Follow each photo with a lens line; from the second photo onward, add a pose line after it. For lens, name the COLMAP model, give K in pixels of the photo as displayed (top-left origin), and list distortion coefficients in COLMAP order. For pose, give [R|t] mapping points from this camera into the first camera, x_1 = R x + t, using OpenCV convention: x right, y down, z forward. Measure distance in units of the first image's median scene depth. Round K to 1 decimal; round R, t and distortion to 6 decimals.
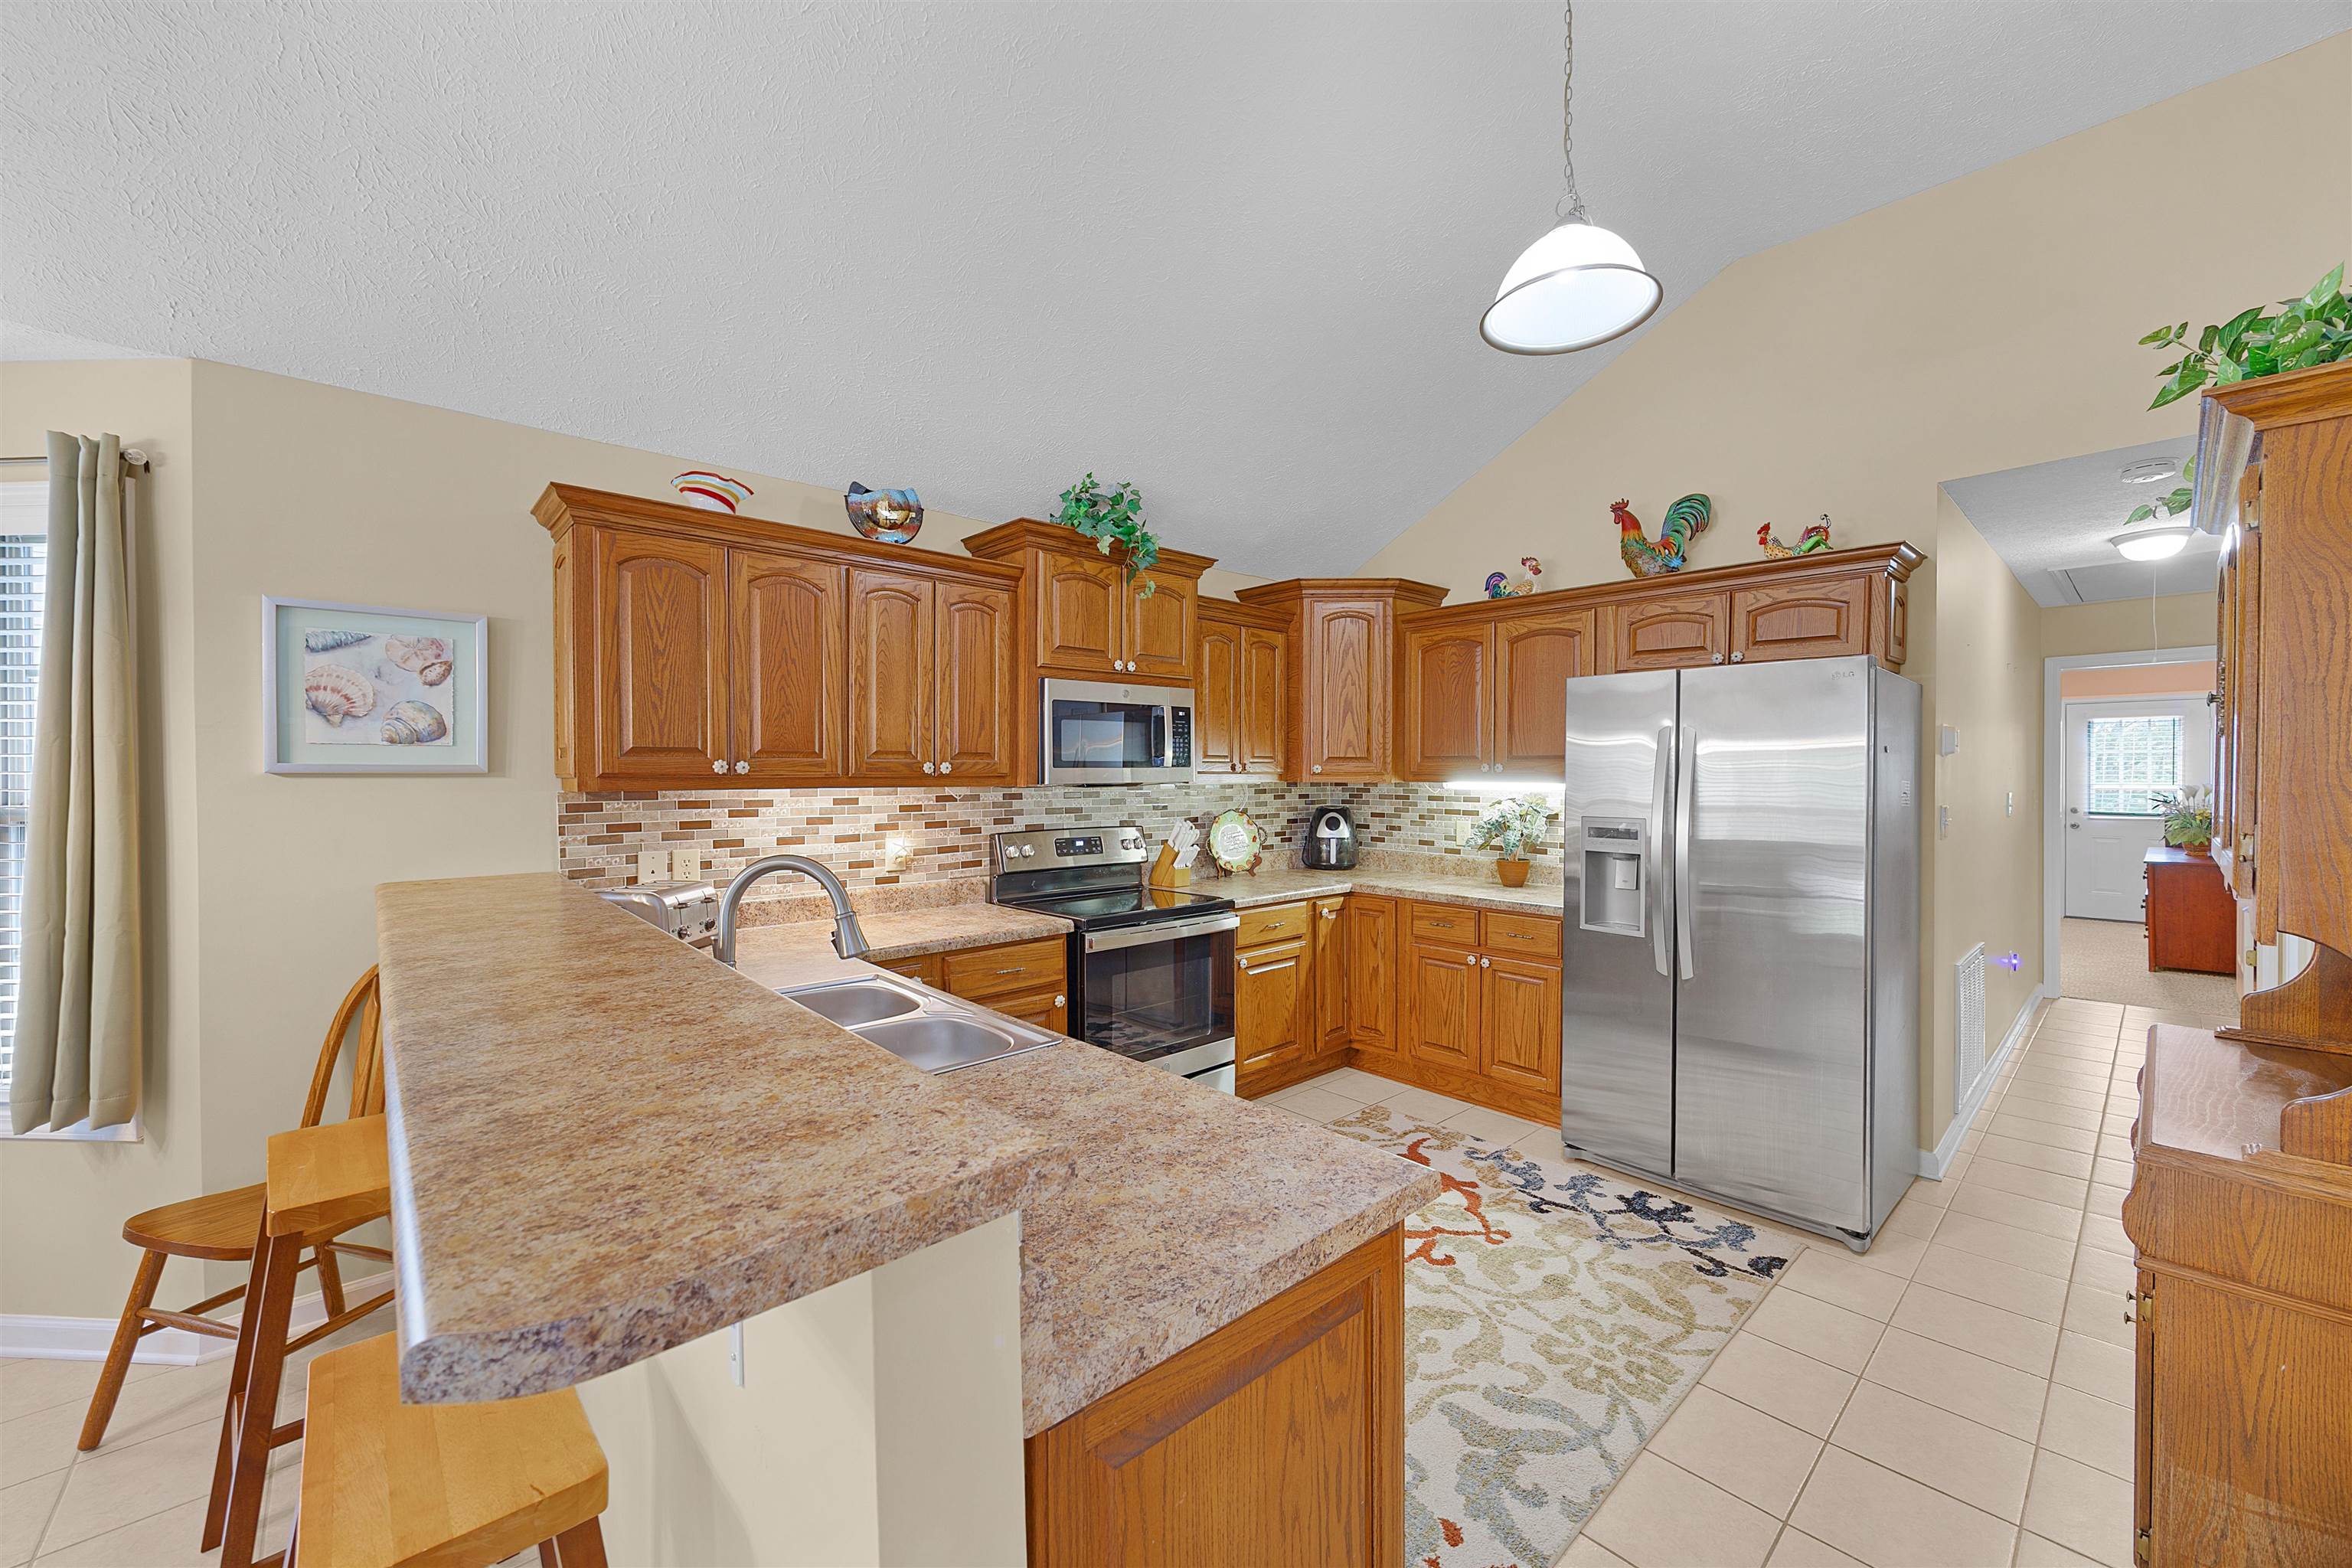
lens RADIAL K [[913.9, 0, 1186.4], [0, 913.9, 783.4], [0, 0, 1]] dist [-0.003071, 0.000024]
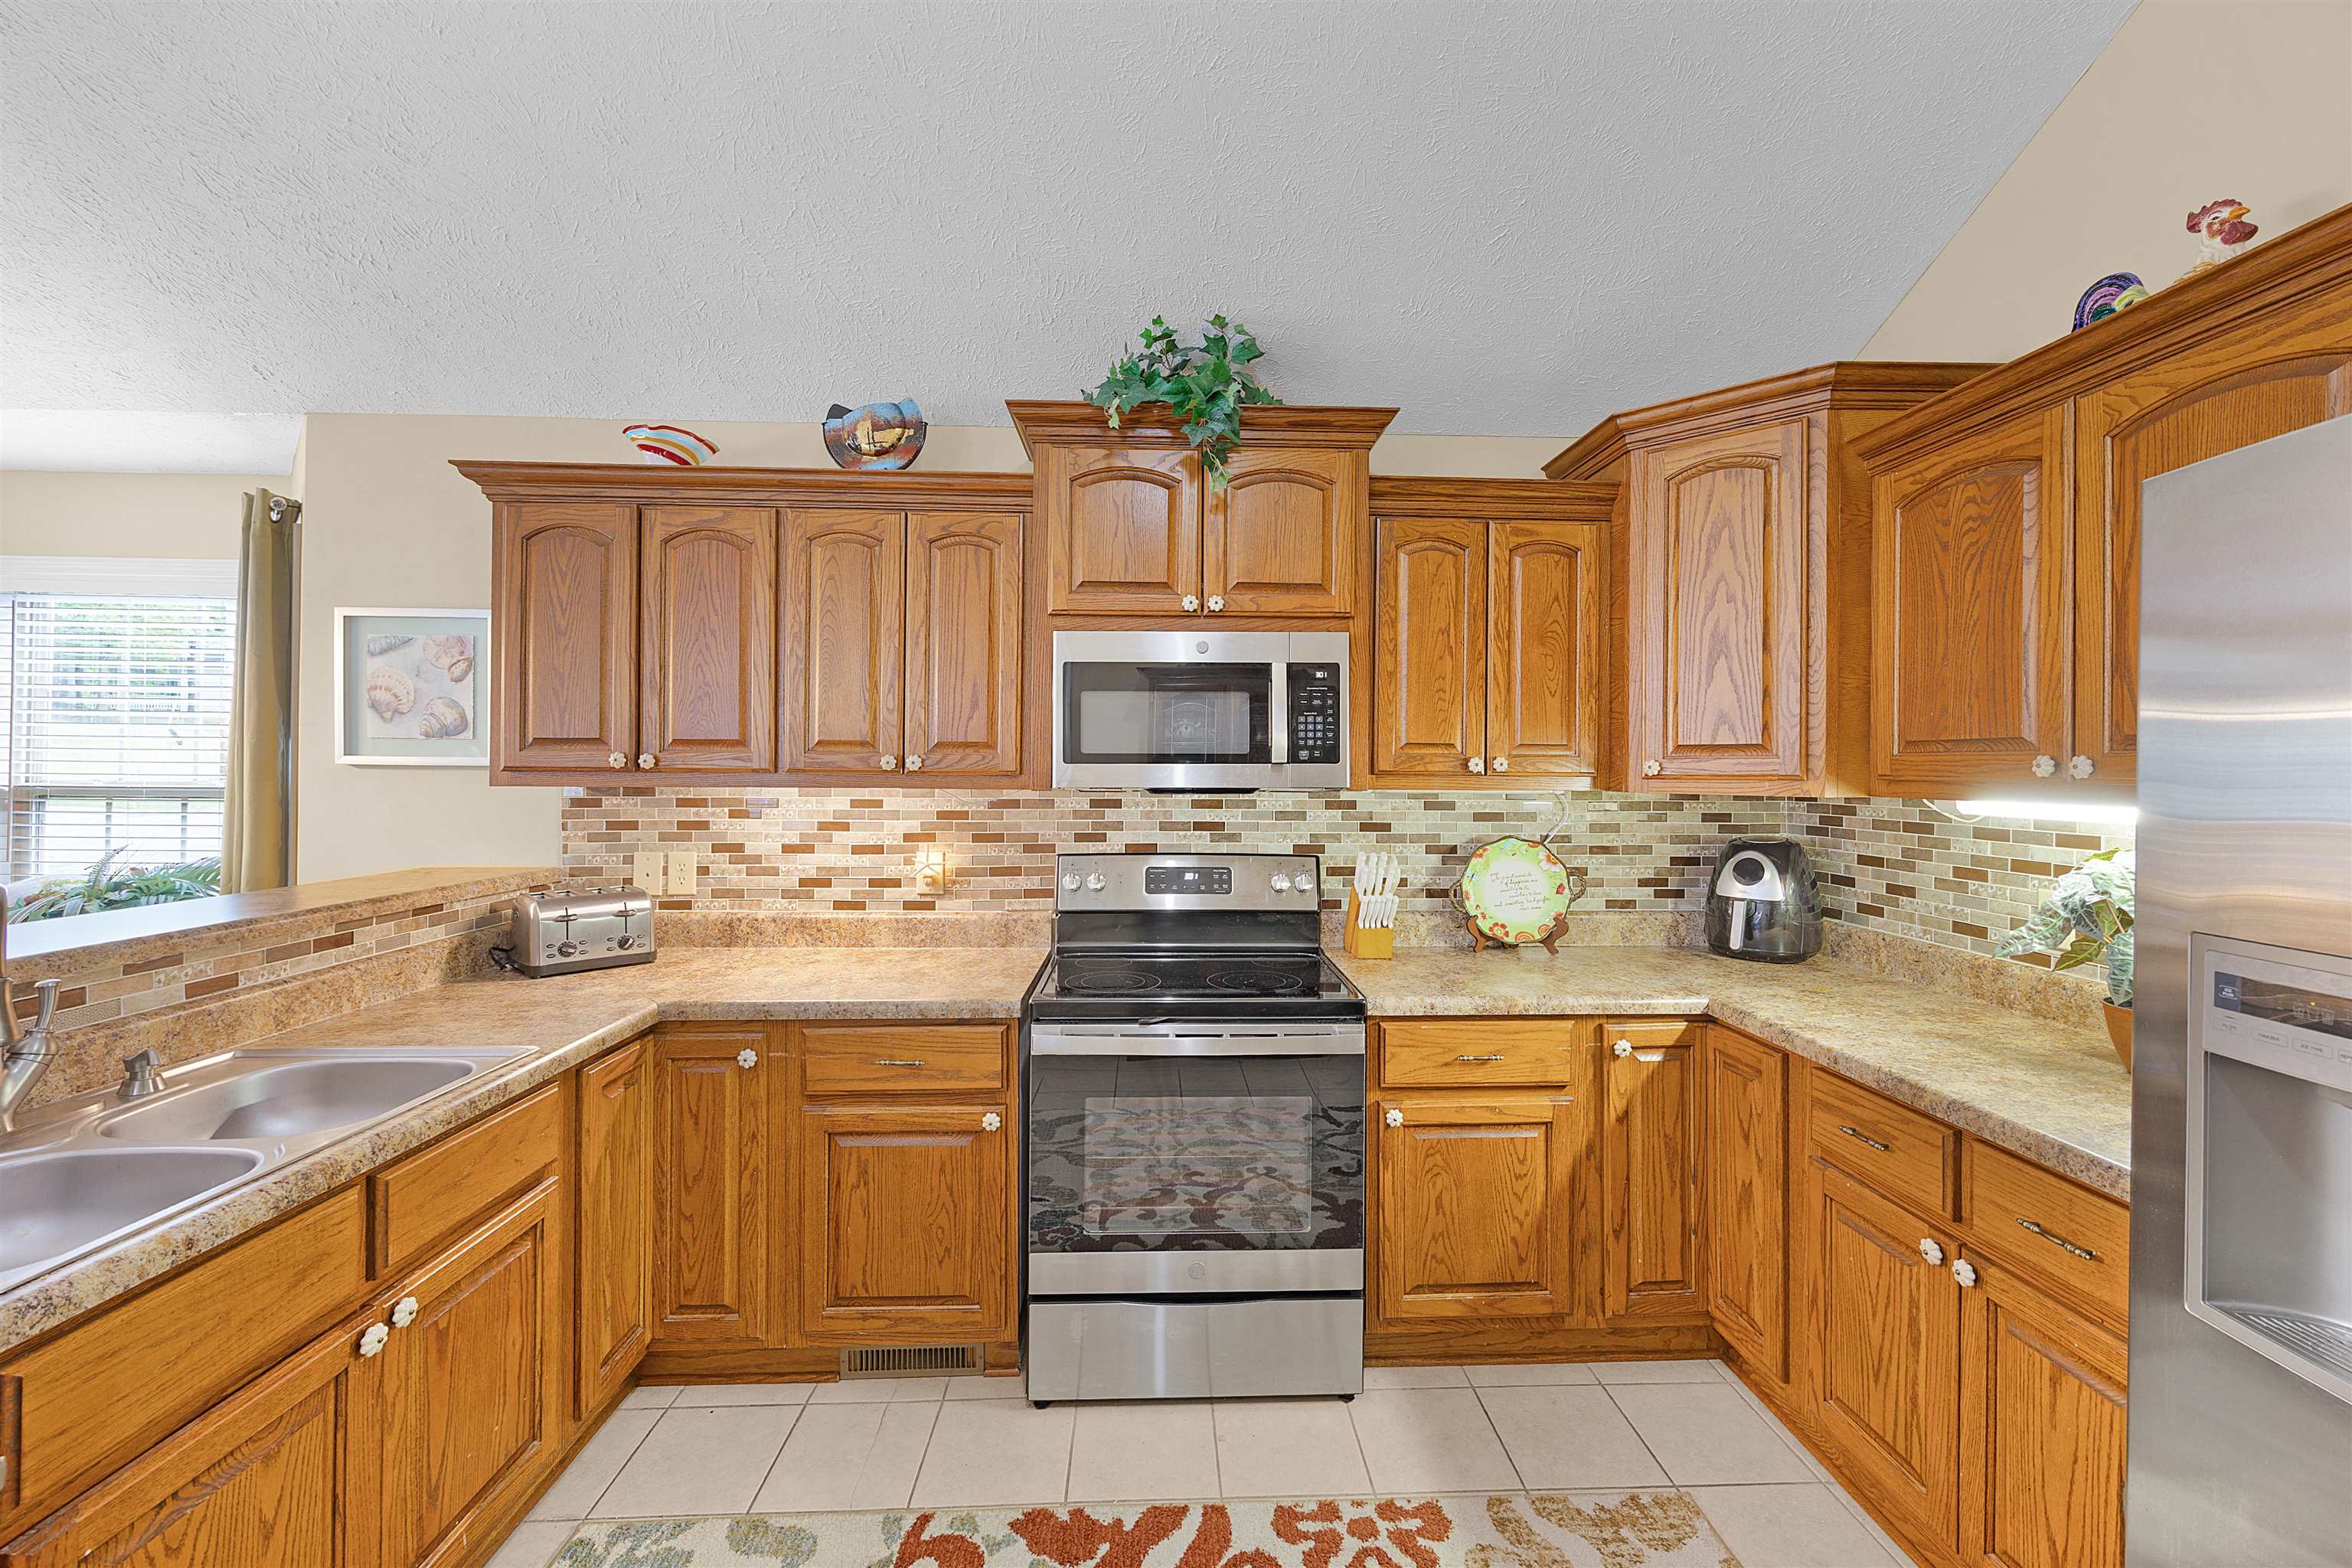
lens RADIAL K [[913.9, 0, 1197.6], [0, 913.9, 766.3], [0, 0, 1]] dist [-0.003071, 0.000024]
pose [[0.762809, 0.003429, -0.646615, 0.388594], [-0.015830, 0.999785, -0.013372, -0.007561], [0.646430, 0.020436, 0.762699, 0.588366]]
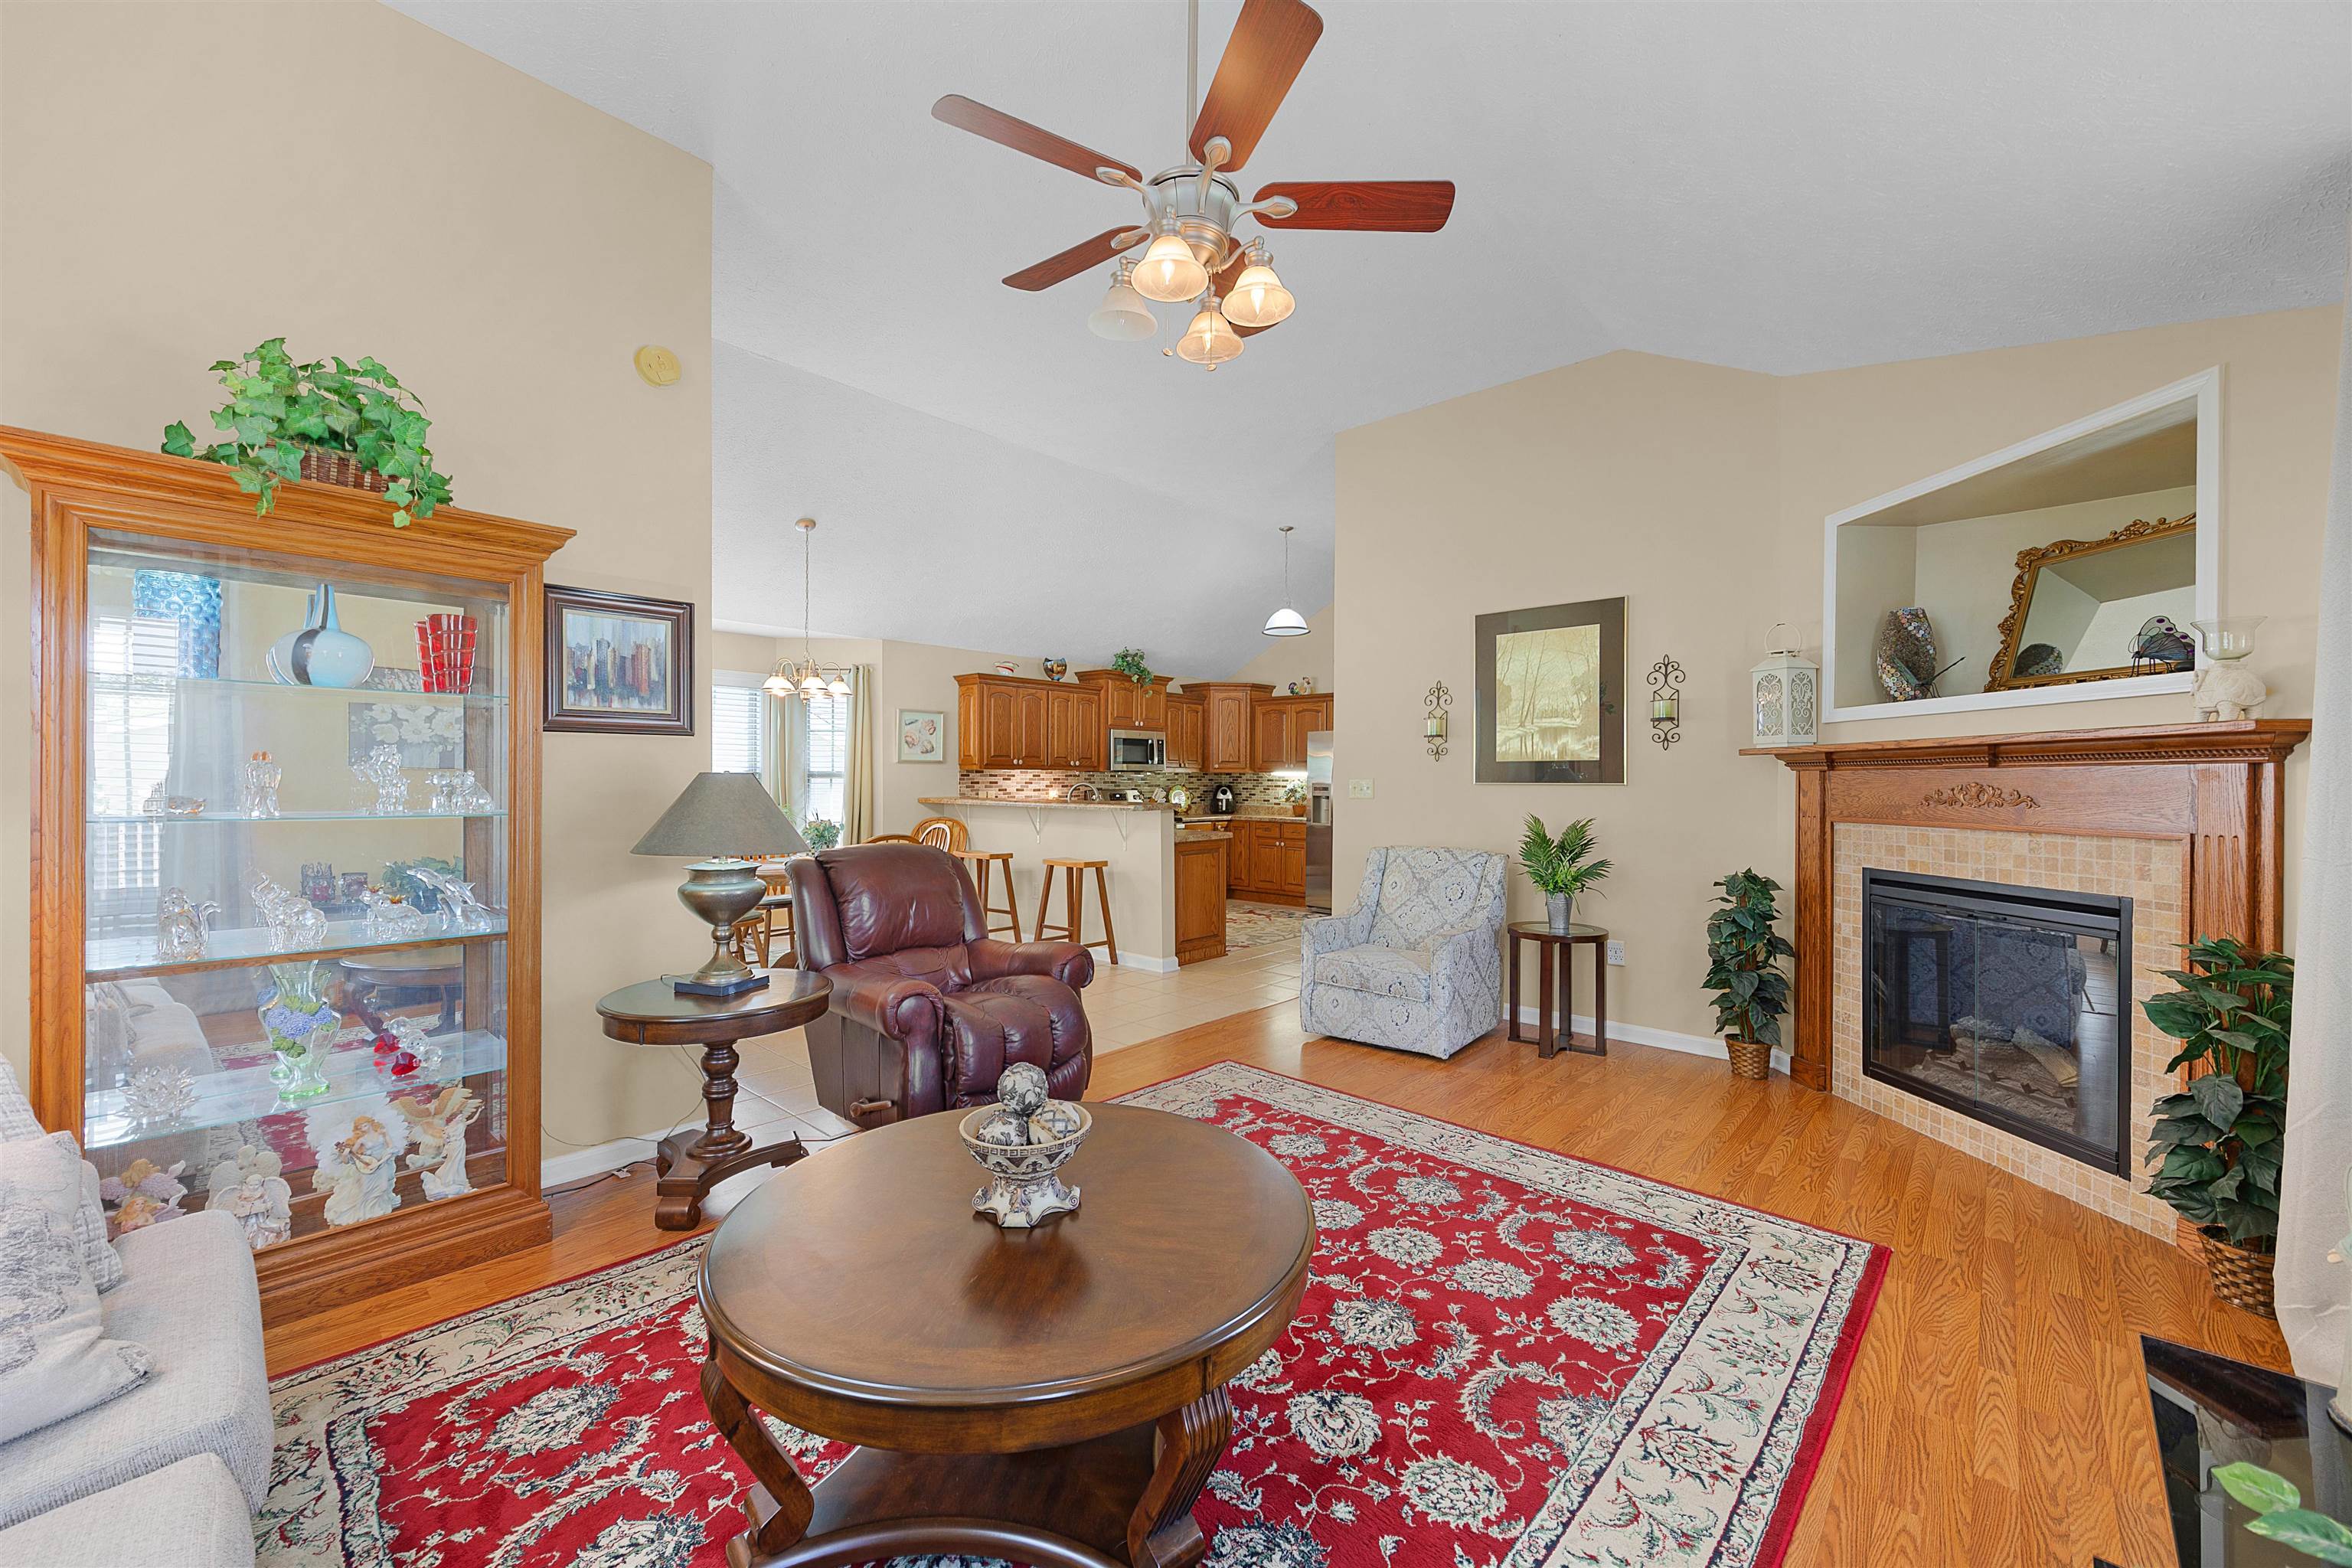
lens RADIAL K [[913.9, 0, 1179.7], [0, 913.9, 784.3], [0, 0, 1]] dist [-0.003071, 0.000024]
pose [[0.996051, 0.006172, 0.088573, -0.201549], [-0.005571, 0.999960, -0.007025, 0.062052], [-0.088612, 0.006504, 0.996045, -1.702028]]
